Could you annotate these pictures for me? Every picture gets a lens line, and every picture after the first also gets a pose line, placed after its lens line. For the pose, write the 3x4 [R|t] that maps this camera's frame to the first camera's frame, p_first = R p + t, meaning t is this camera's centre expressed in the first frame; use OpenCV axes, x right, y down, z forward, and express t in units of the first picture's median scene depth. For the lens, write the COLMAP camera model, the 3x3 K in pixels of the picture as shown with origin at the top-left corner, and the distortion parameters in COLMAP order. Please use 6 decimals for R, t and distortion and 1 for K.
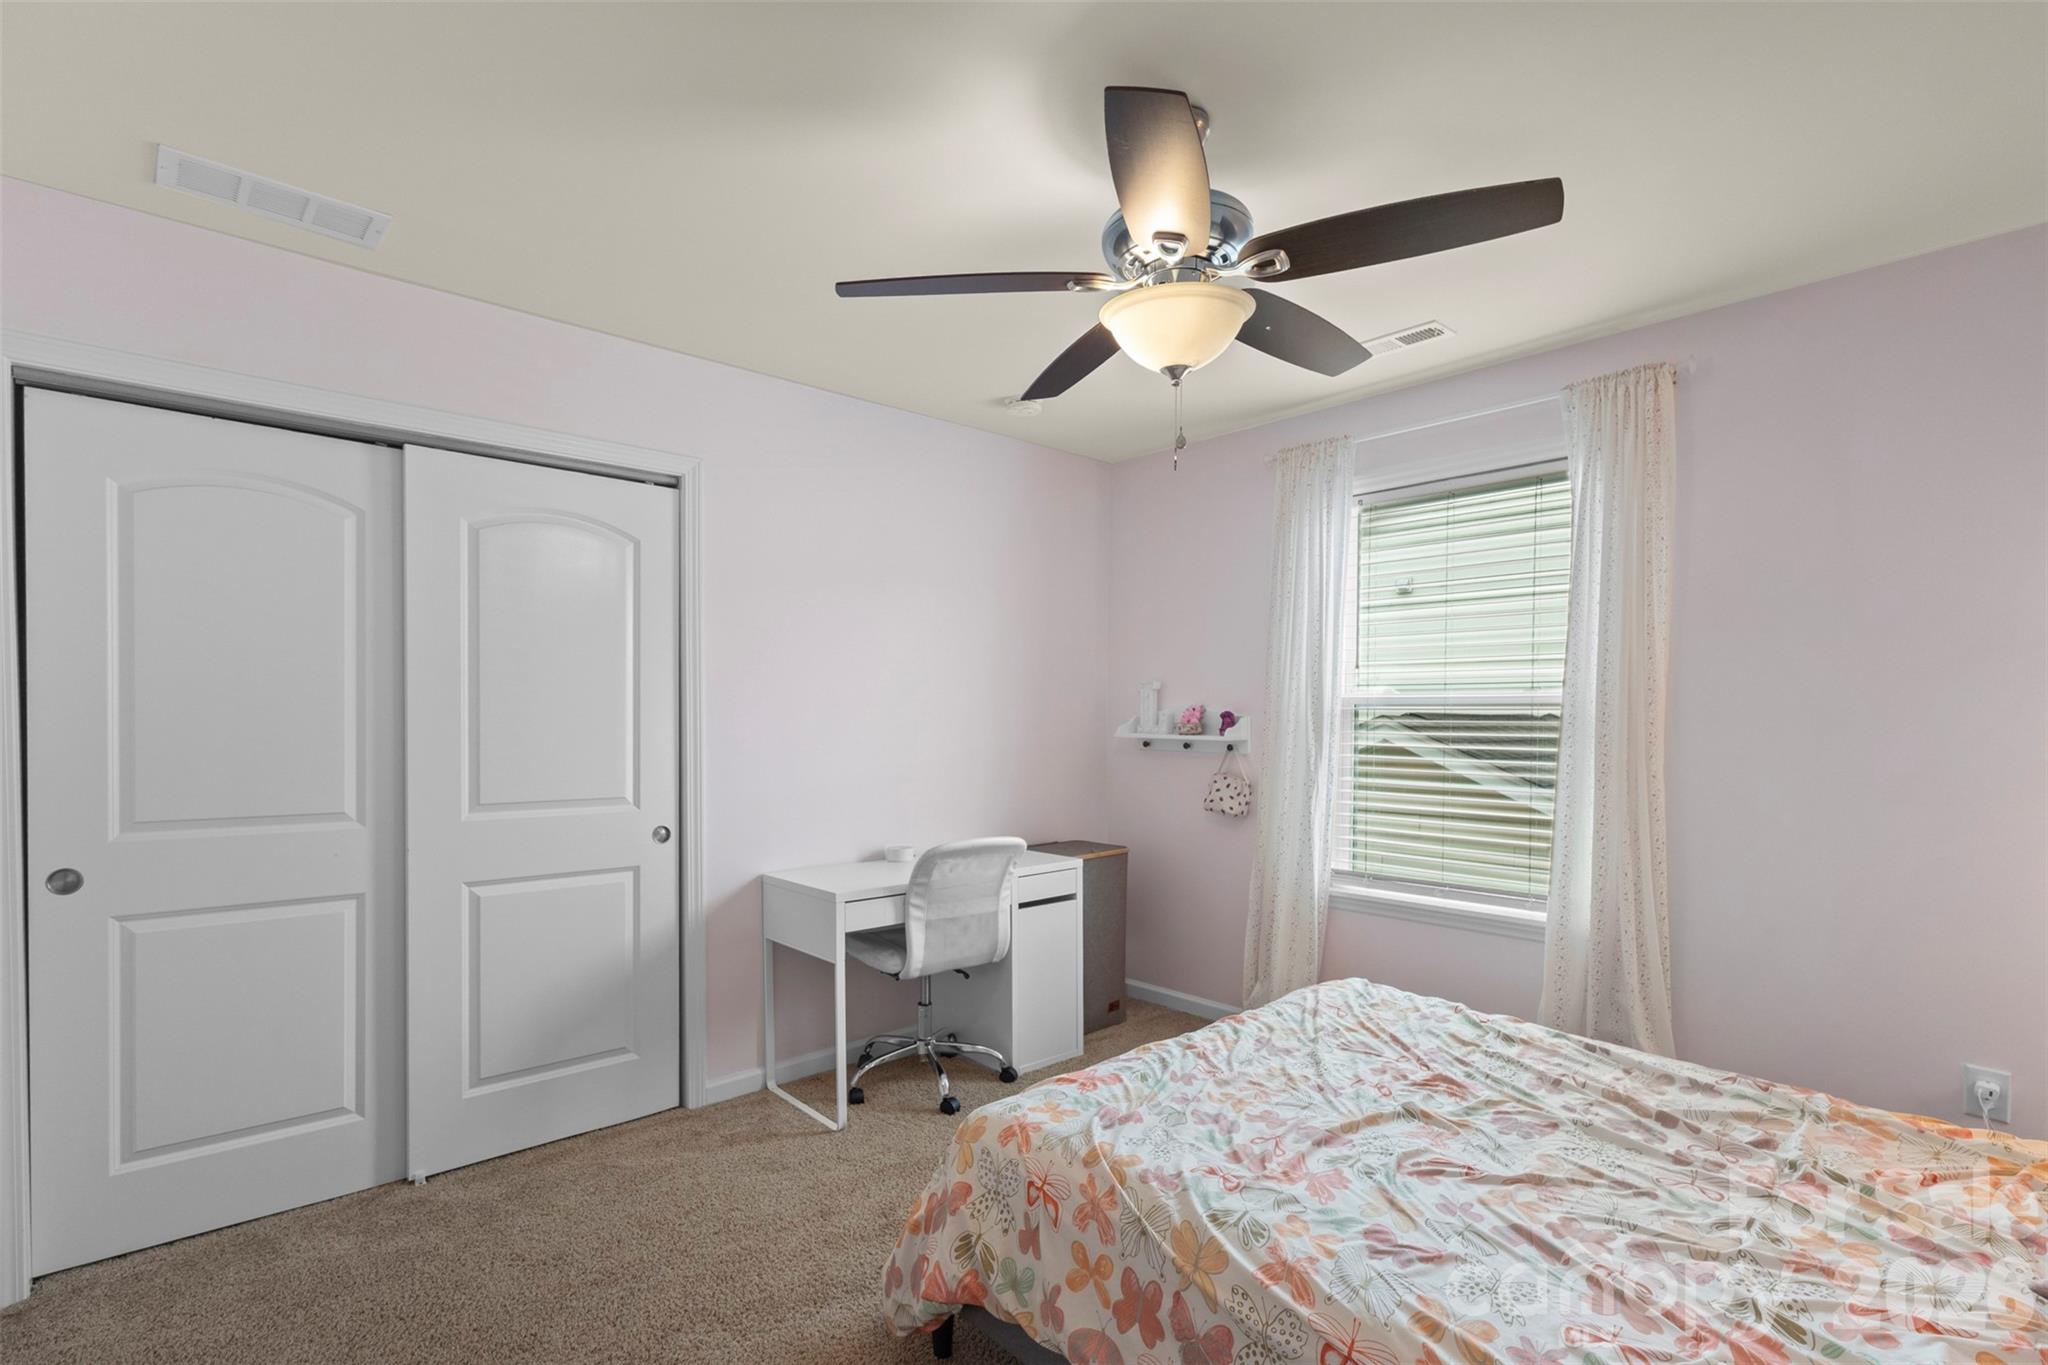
lens RADIAL K [[954.2, 0, 1012.9], [0, 954.2, 742.1], [0, 0, 1]] dist [0.001372, 0.000355]
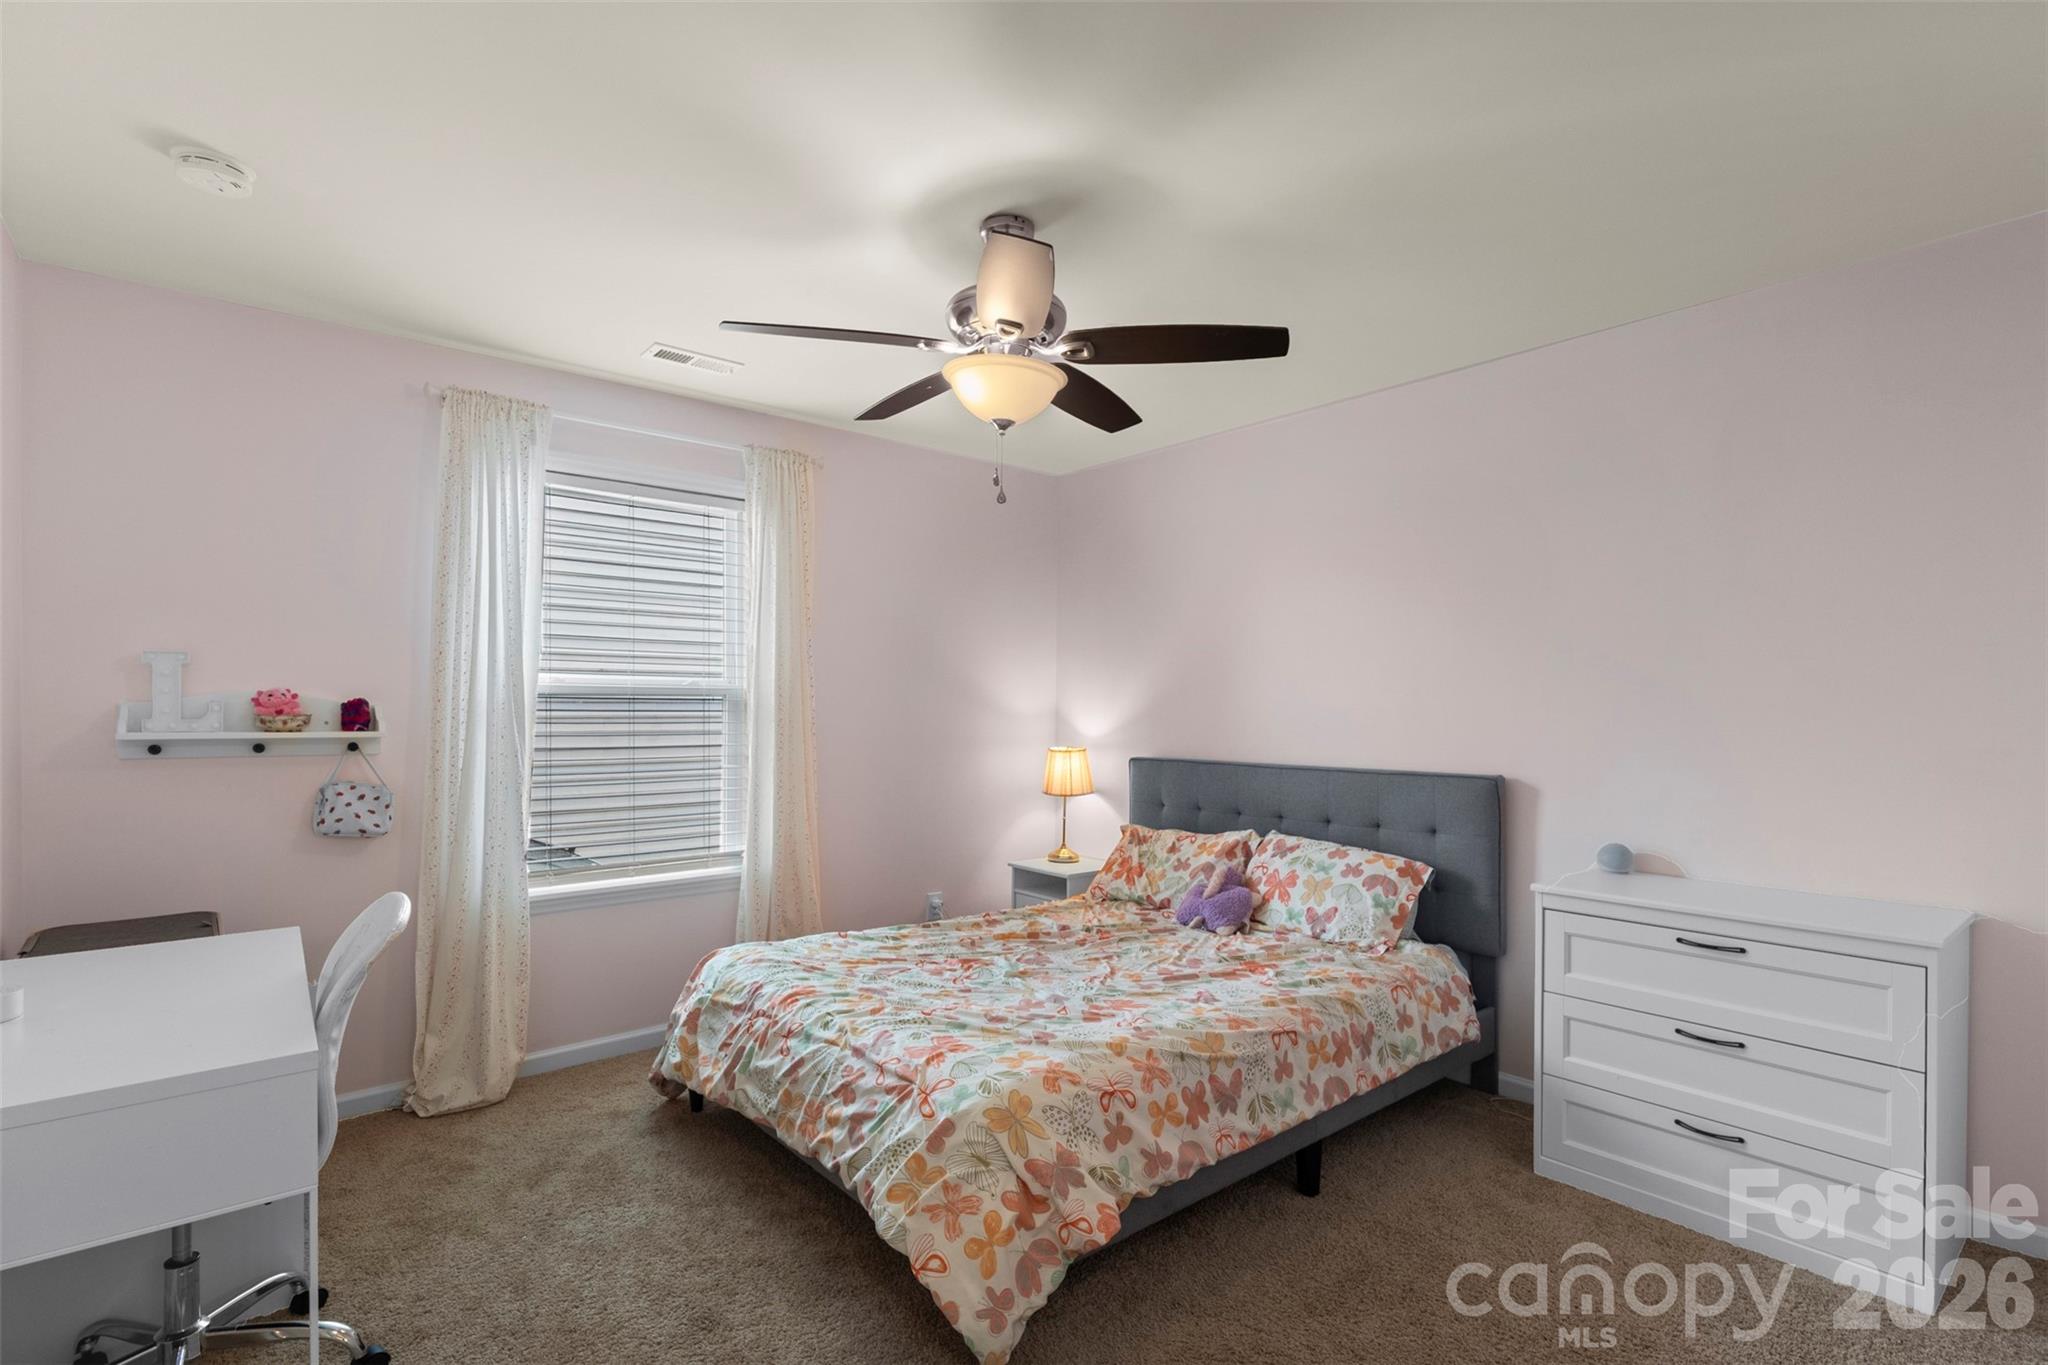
lens RADIAL K [[962.0, 0, 1018.4], [0, 962.0, 706.7], [0, 0, 1]] dist [-0.000457, 0.006876]
pose [[0.043504, -0.003505, 0.999047, -0.962455], [0.026158, 0.999655, 0.002368, -0.025813], [-0.998711, 0.026030, 0.043581, 0.838885]]
